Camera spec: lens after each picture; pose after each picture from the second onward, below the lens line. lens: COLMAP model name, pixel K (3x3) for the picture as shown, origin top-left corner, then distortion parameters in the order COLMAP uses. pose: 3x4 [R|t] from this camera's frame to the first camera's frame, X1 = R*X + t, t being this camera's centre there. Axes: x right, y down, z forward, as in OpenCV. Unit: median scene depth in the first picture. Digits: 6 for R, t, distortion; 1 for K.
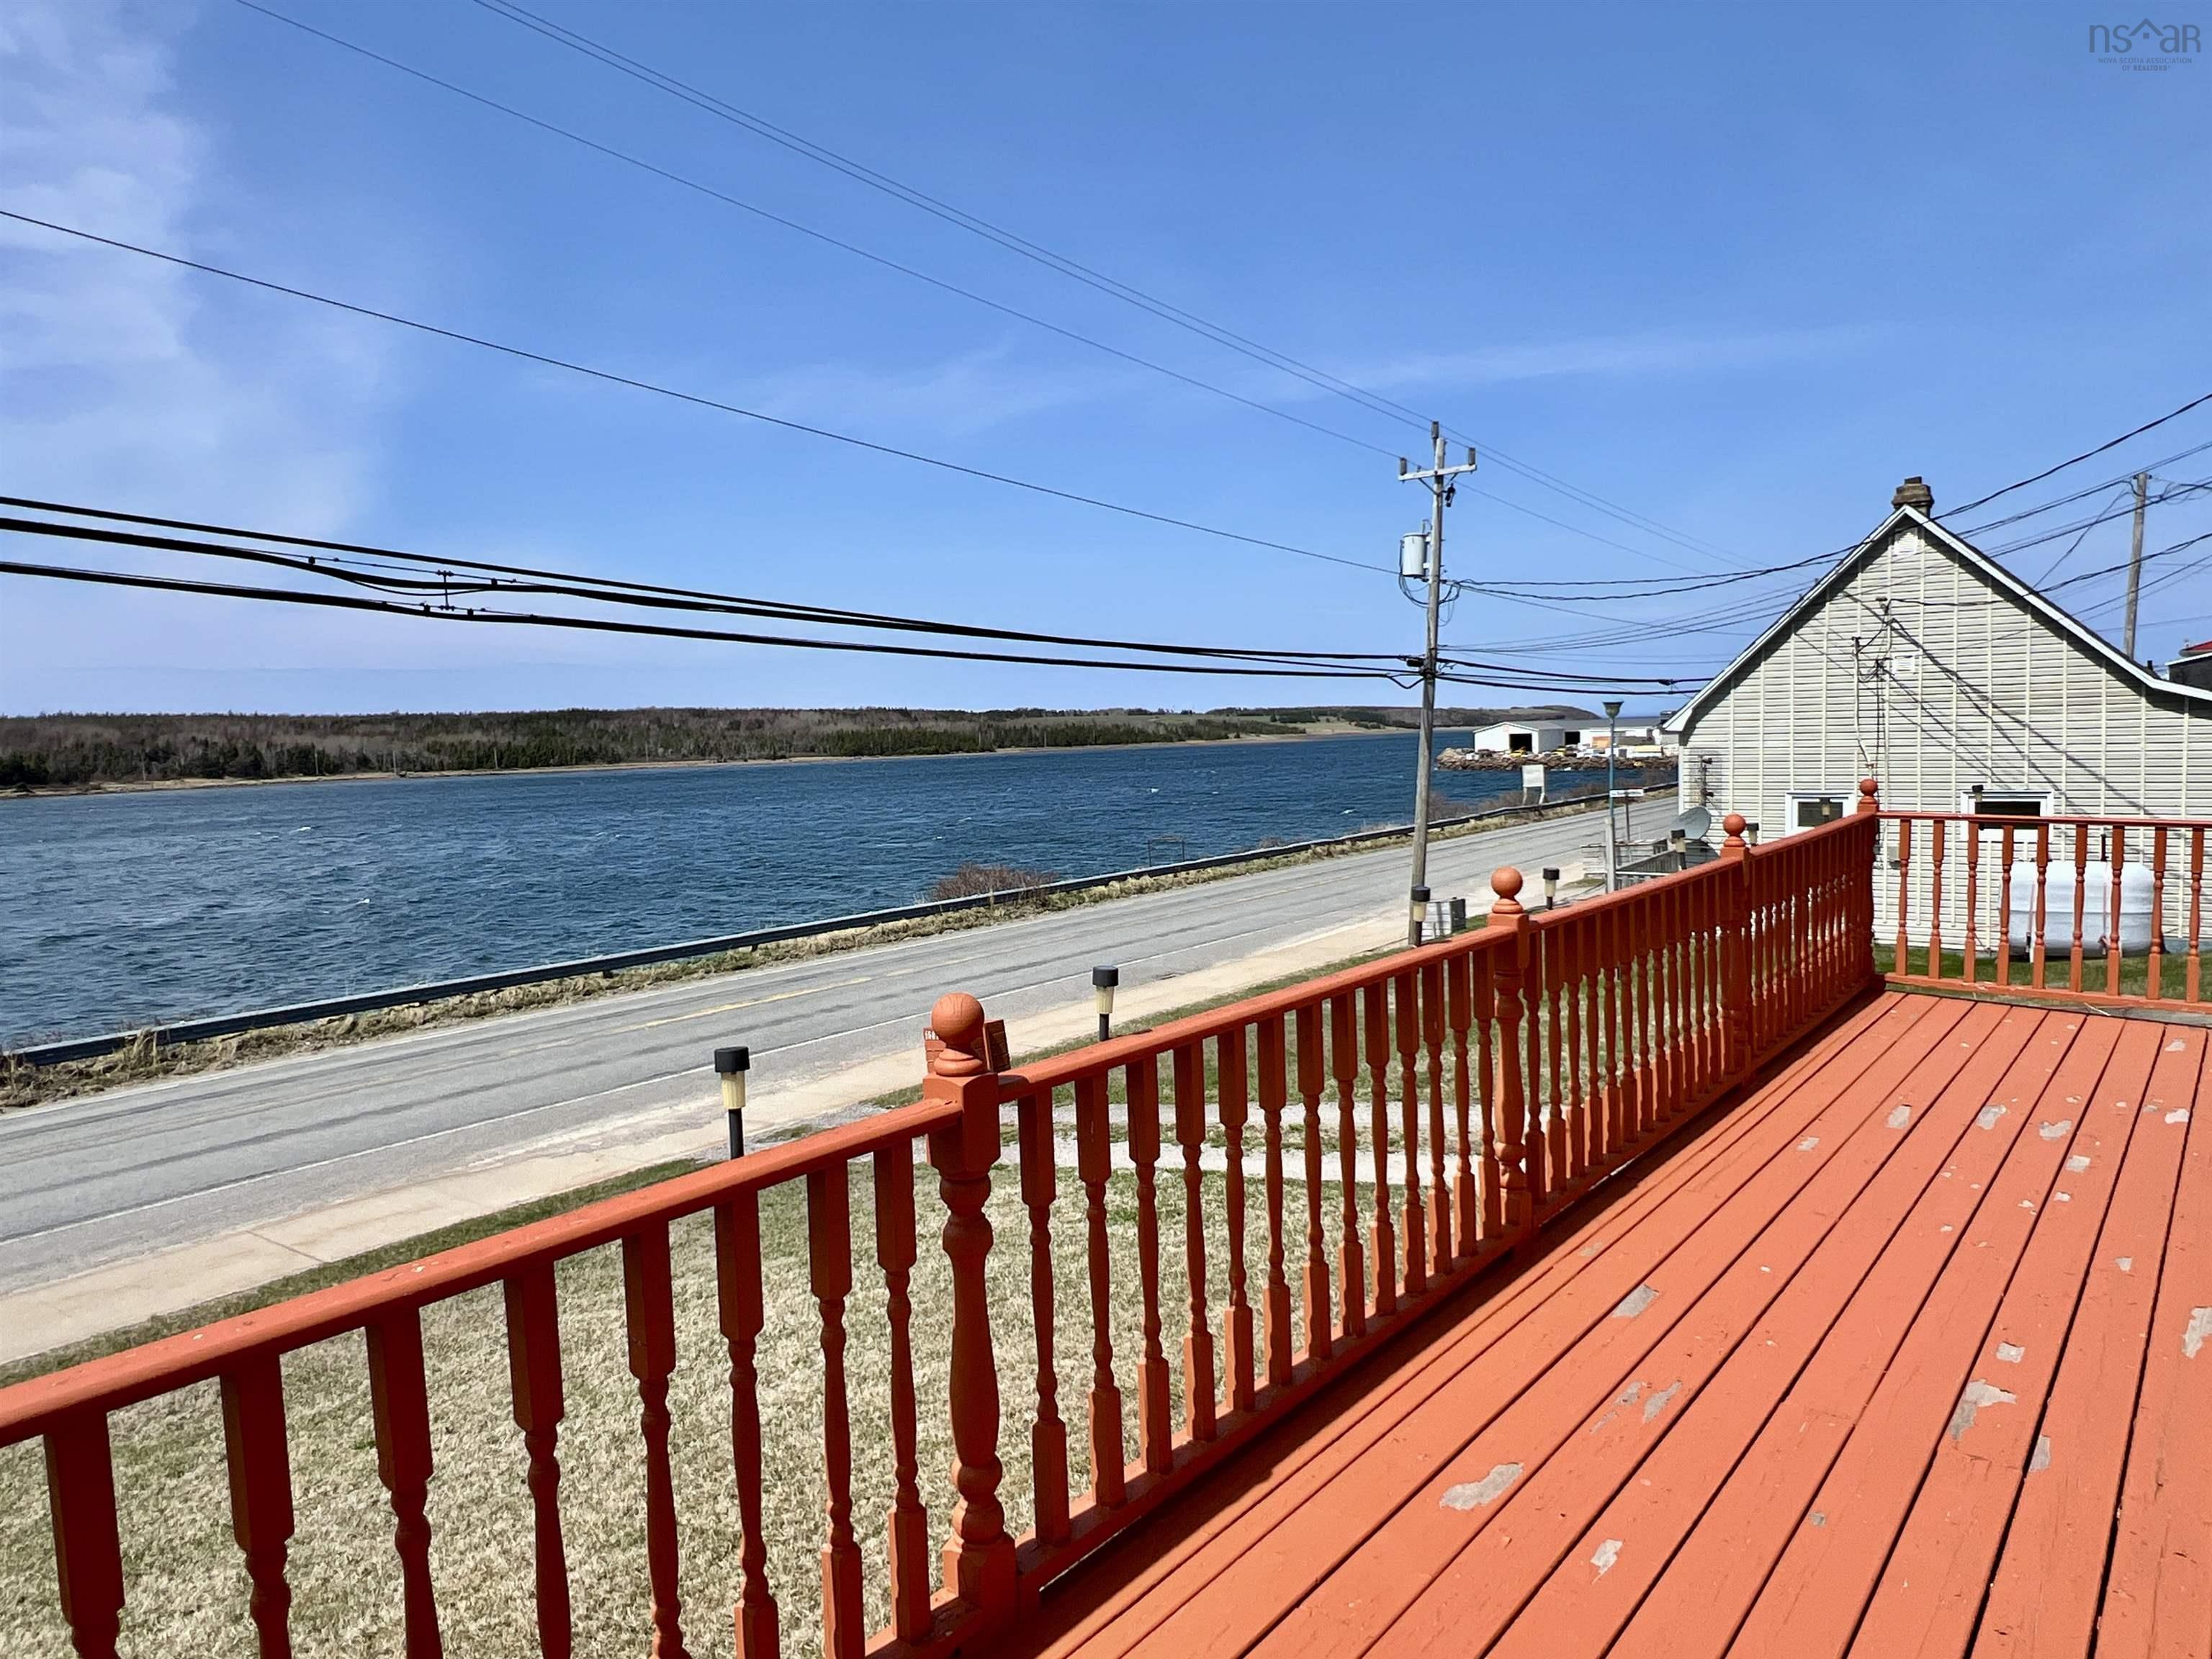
lens RADIAL K [[1437.8, 0, 1108.9], [0, 1437.8, 829.6], [0, 0, 1]] dist [0.002258, 0.000419]
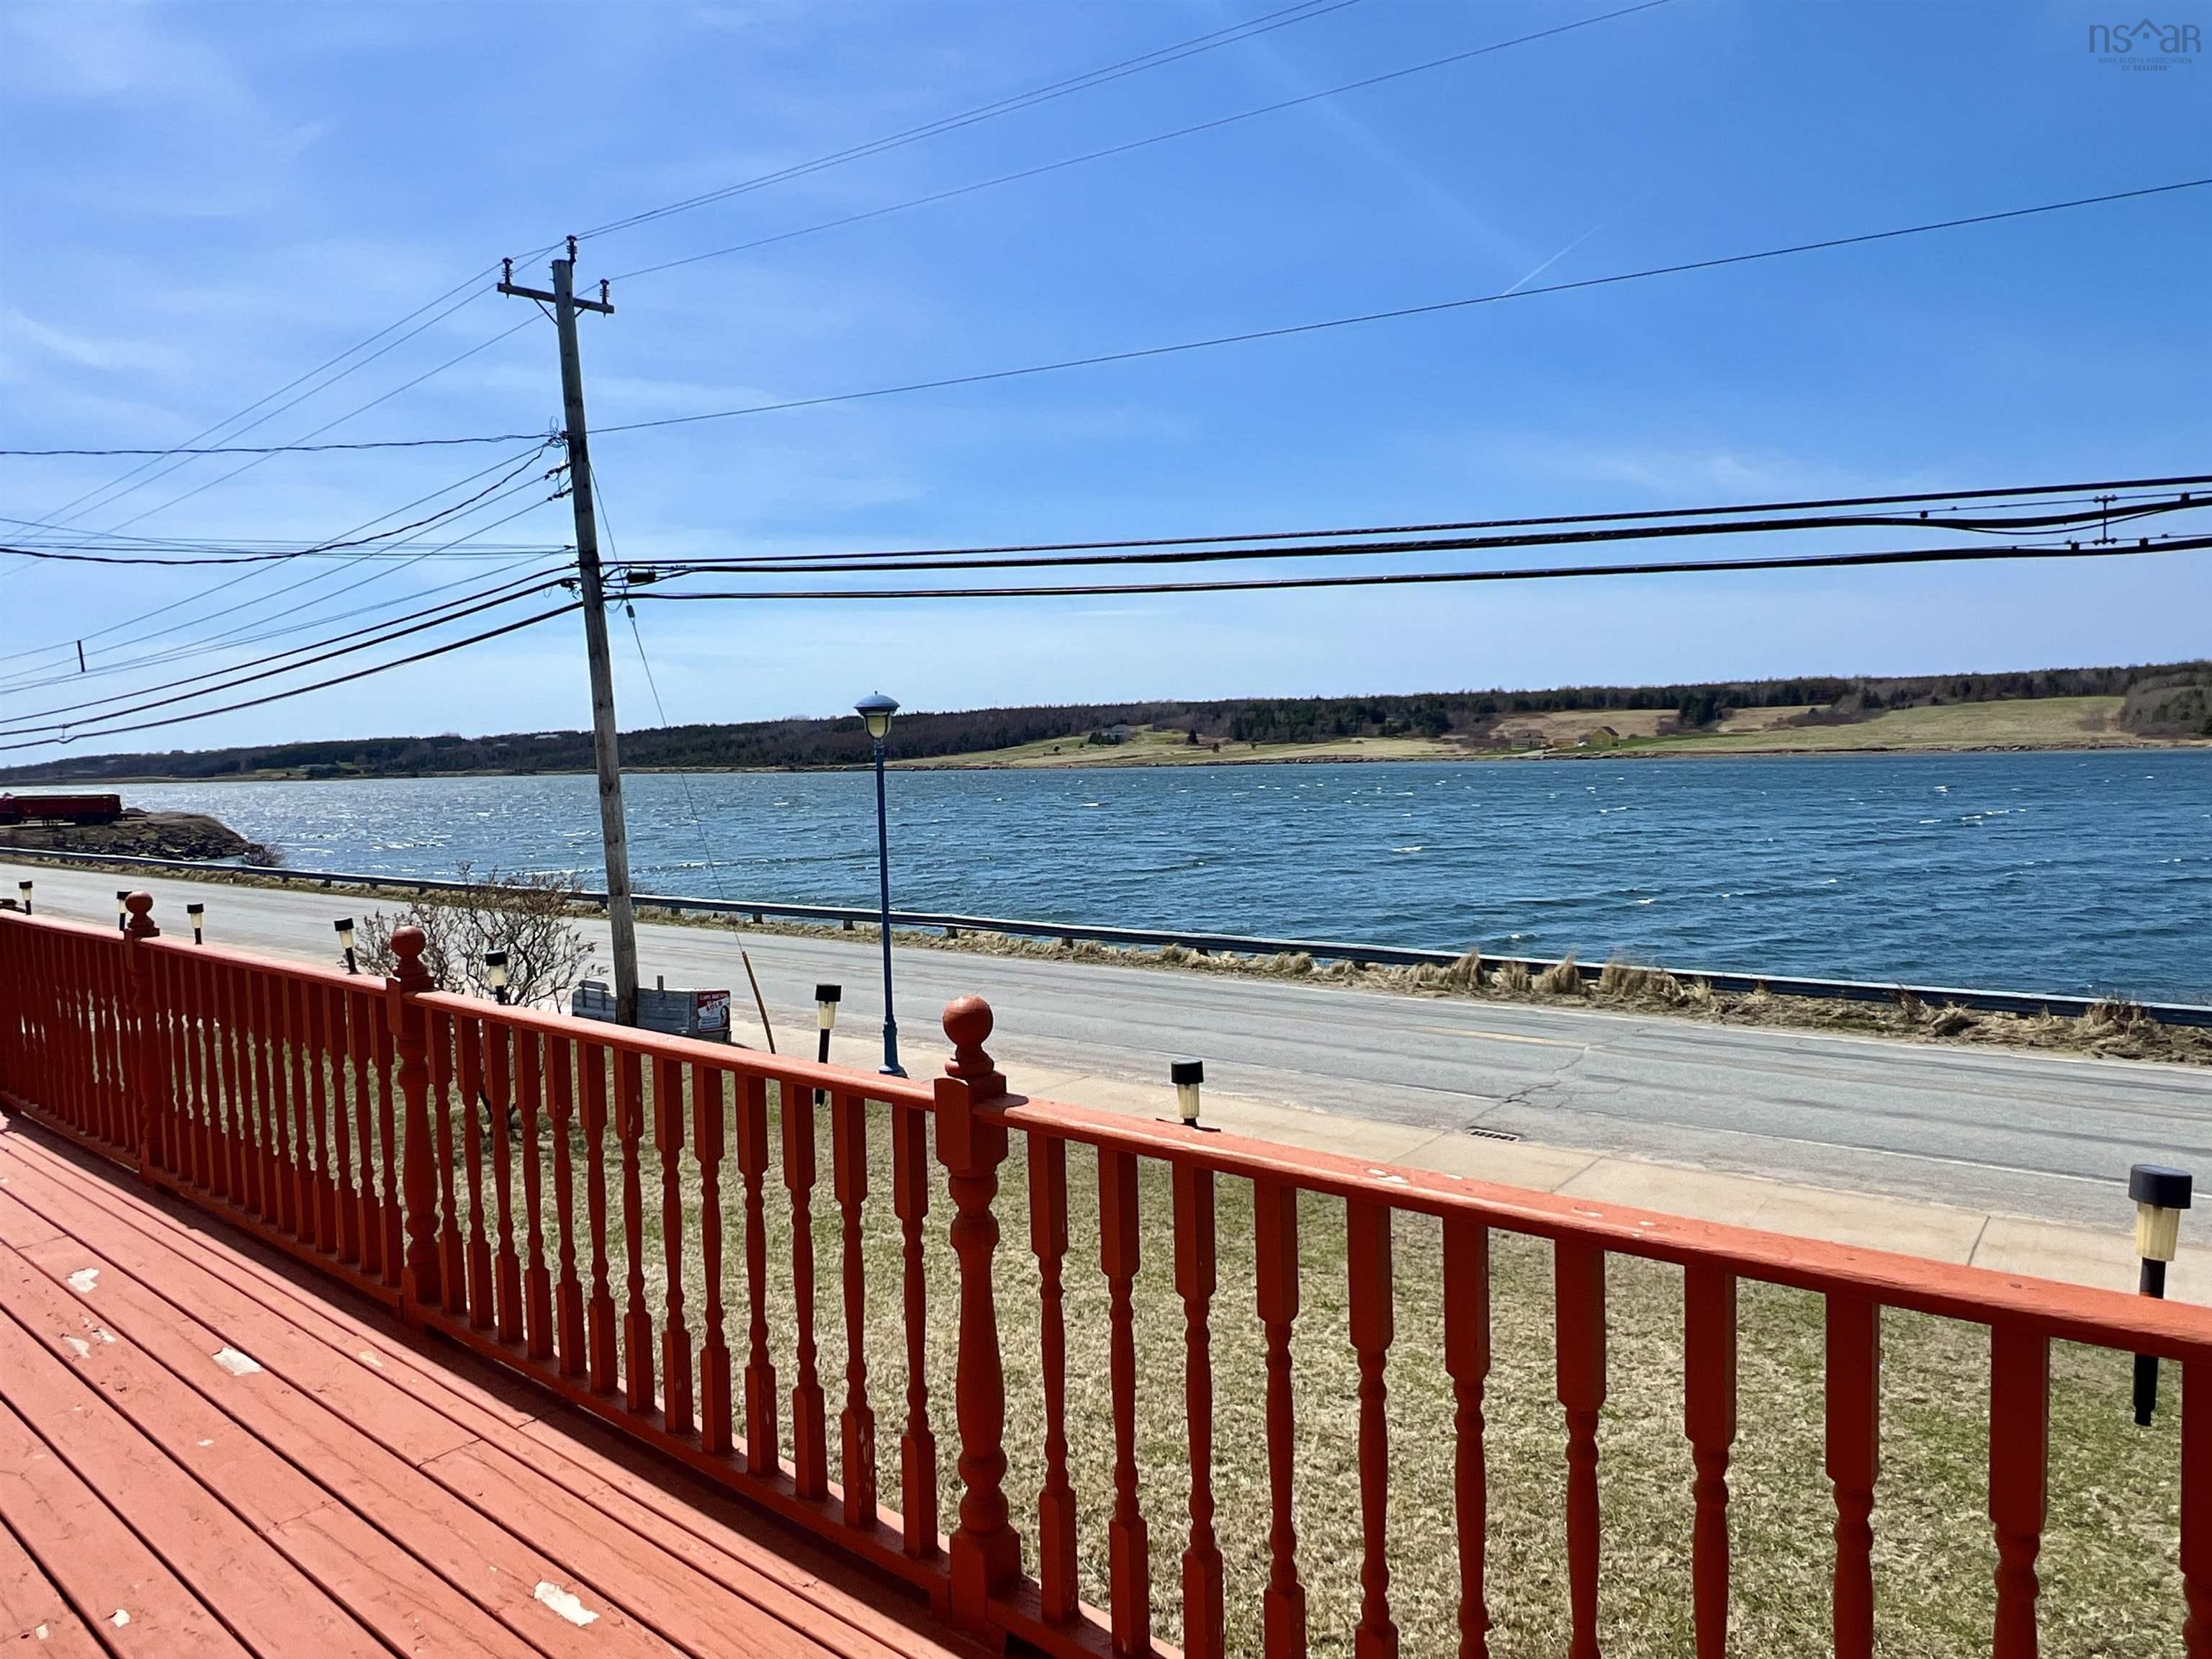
lens RADIAL K [[1437.8, 0, 1106.2], [0, 1437.8, 835.4], [0, 0, 1]] dist [0.002258, 0.000419]
pose [[-0.030681, 0.093493, -0.995147, 0.139556], [-0.038174, 0.994780, 0.094636, -0.016530], [0.998800, 0.040893, -0.026951, 0.171970]]
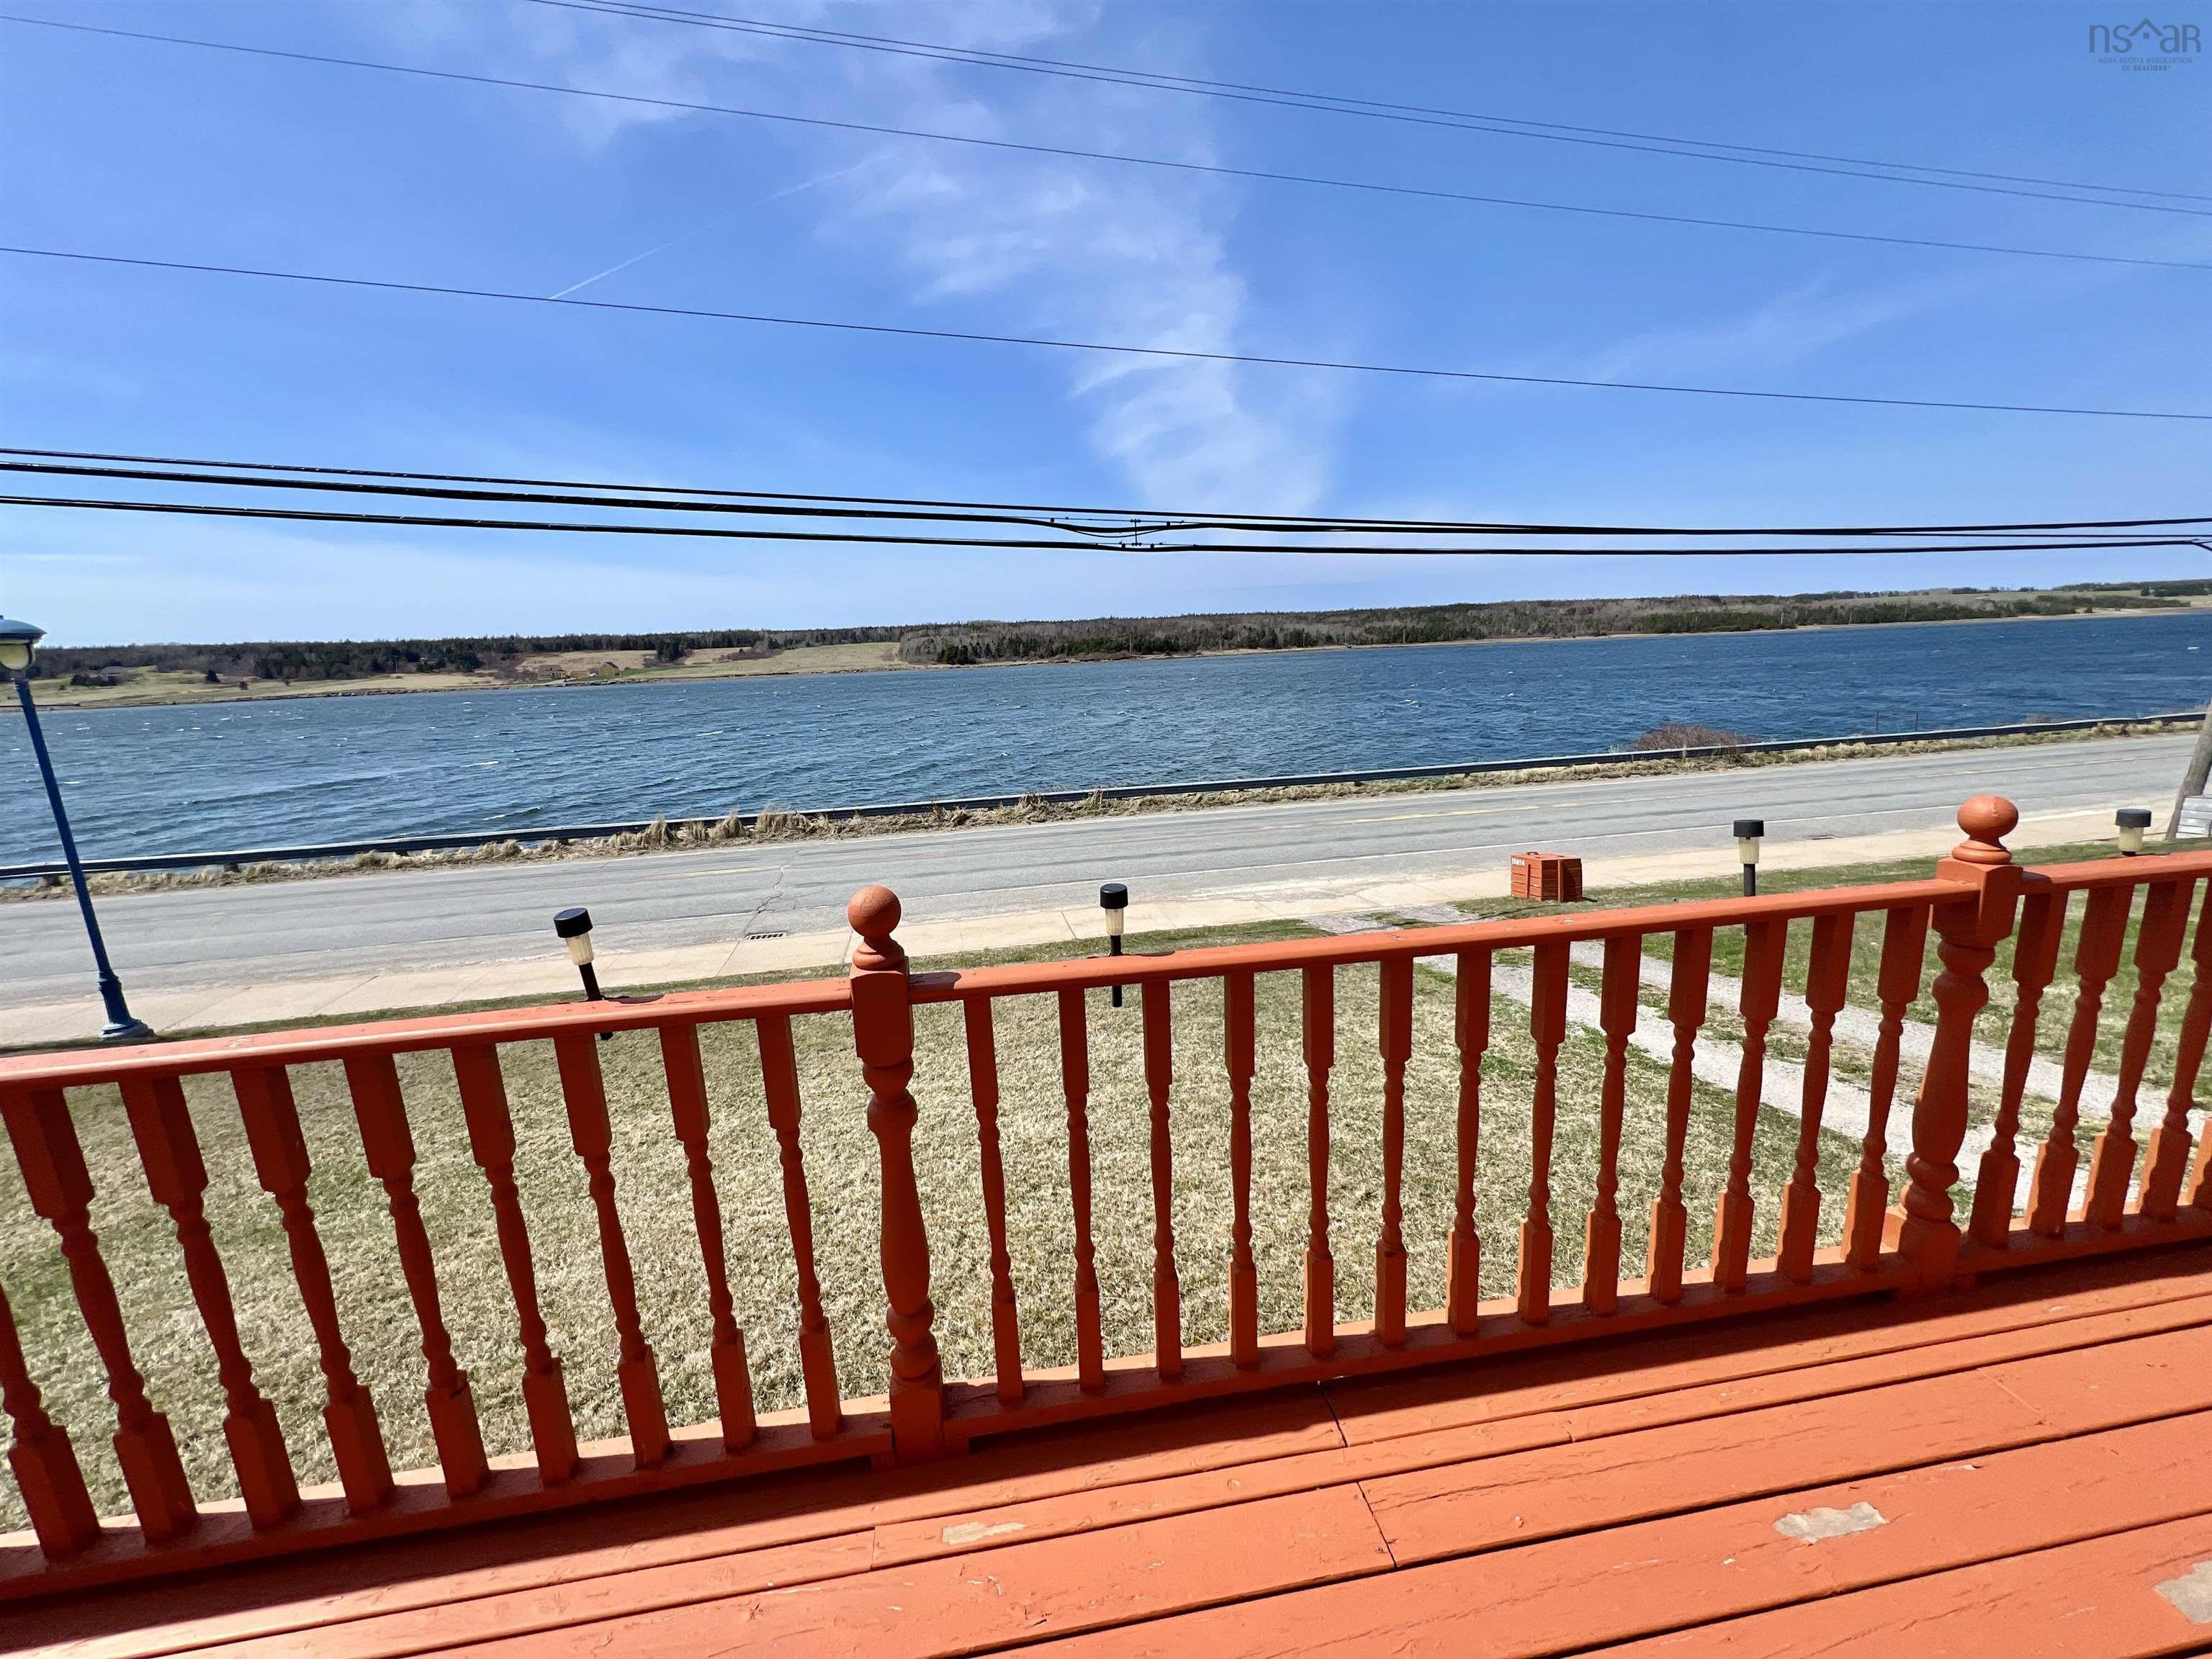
lens RADIAL K [[890.1, 0, 1105.5], [0, 890.1, 833.8], [0, 0, 1]] dist [-0.002814, 0.001036]
pose [[0.737051, 0.140404, -0.661092, 0.067777], [-0.026760, 0.983478, 0.179039, -0.007371], [0.675307, -0.114271, 0.728631, 0.093319]]
